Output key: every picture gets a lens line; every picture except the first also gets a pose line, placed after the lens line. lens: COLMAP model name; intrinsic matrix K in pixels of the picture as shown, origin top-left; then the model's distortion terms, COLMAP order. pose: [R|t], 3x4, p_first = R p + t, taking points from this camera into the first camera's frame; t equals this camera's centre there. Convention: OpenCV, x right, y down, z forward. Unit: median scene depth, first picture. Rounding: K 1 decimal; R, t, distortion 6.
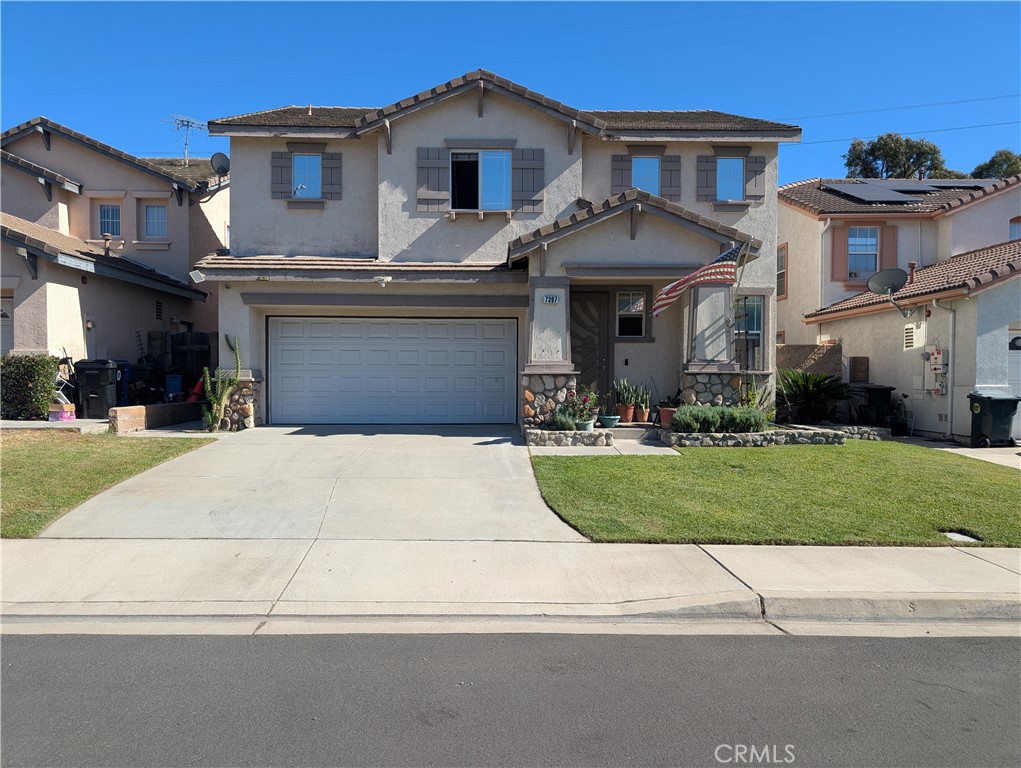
lens RADIAL K [[743.1, 0, 510.5], [0, 743.1, 384.0], [0, 0, 1]] dist [0.042655, -0.041311]
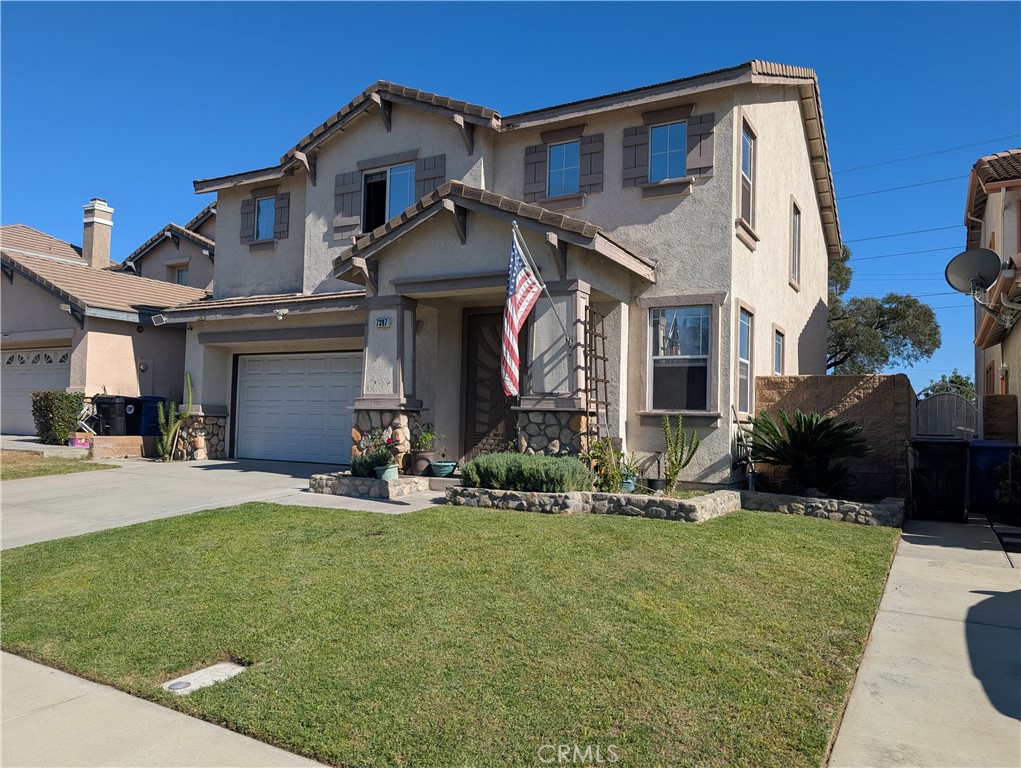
lens RADIAL K [[743.1, 0, 510.5], [0, 743.1, 384.0], [0, 0, 1]] dist [0.042655, -0.041311]
pose [[0.853372, -0.009850, -0.521209, 0.580436], [-0.026399, 0.997722, -0.062078, 0.005833], [0.520634, 0.066735, 0.851168, 0.324449]]
